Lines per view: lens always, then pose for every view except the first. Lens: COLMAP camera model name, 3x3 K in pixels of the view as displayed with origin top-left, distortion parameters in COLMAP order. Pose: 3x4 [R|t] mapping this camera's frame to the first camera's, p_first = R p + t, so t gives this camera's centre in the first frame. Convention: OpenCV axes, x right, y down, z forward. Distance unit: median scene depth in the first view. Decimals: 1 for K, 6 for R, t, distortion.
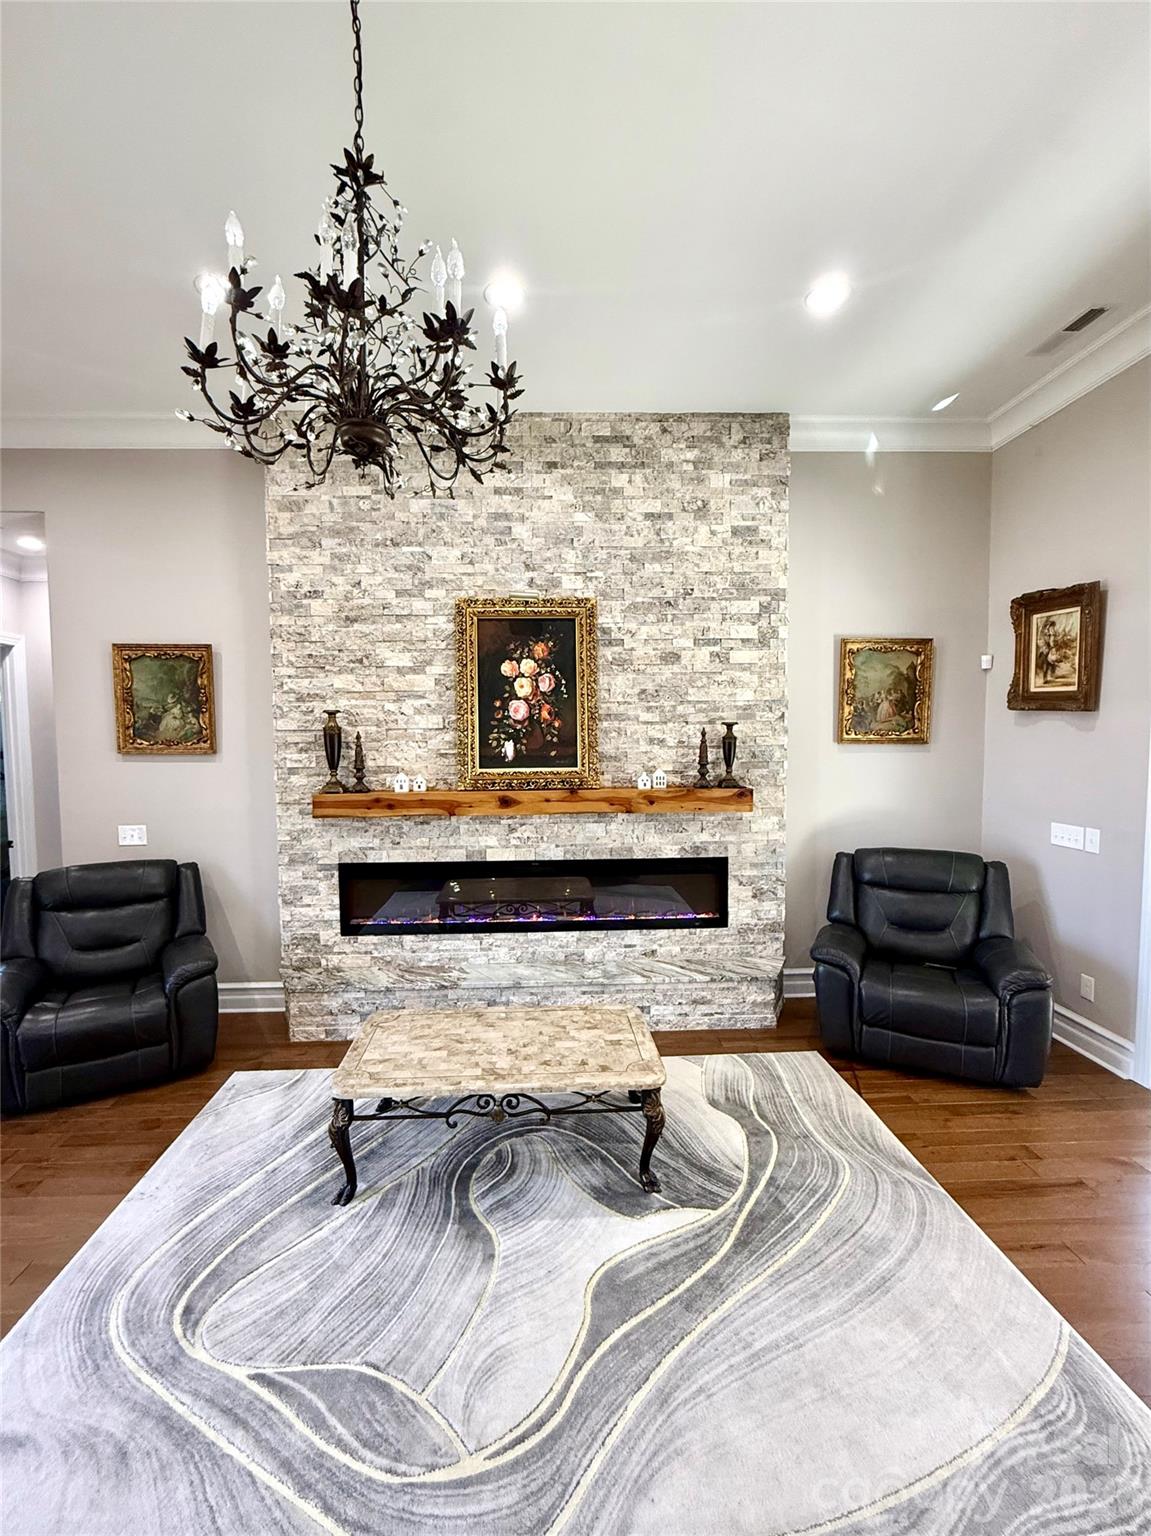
lens RADIAL K [[646.1, 0, 551.2], [0, 646.1, 774.4], [0, 0, 1]] dist [-0.000610, -0.000041]
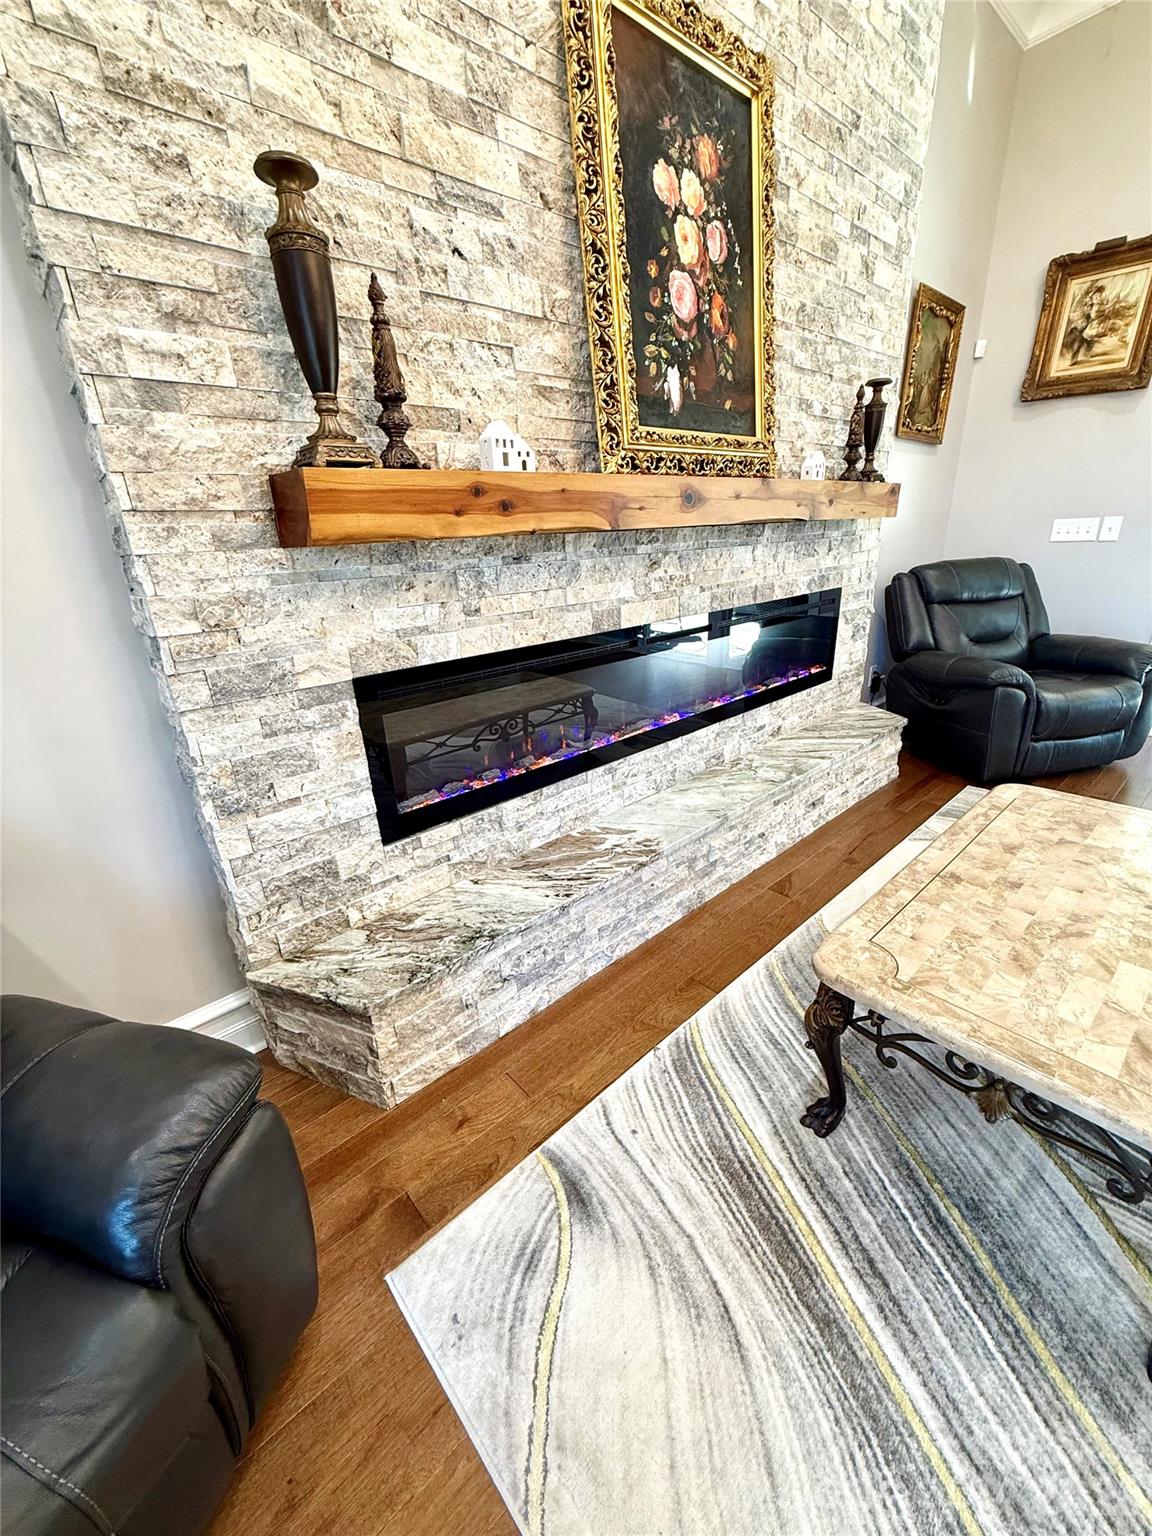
lens RADIAL K [[610.0, 0, 576.0], [0, 610.0, 768.0], [0, 0, 1]] dist [-0.001080, -0.000172]
pose [[0.770744, -0.252226, 0.585094, -0.460902], [0.077708, 0.948664, 0.306590, 0.087491], [-0.632388, -0.190836, 0.750778, 0.635985]]
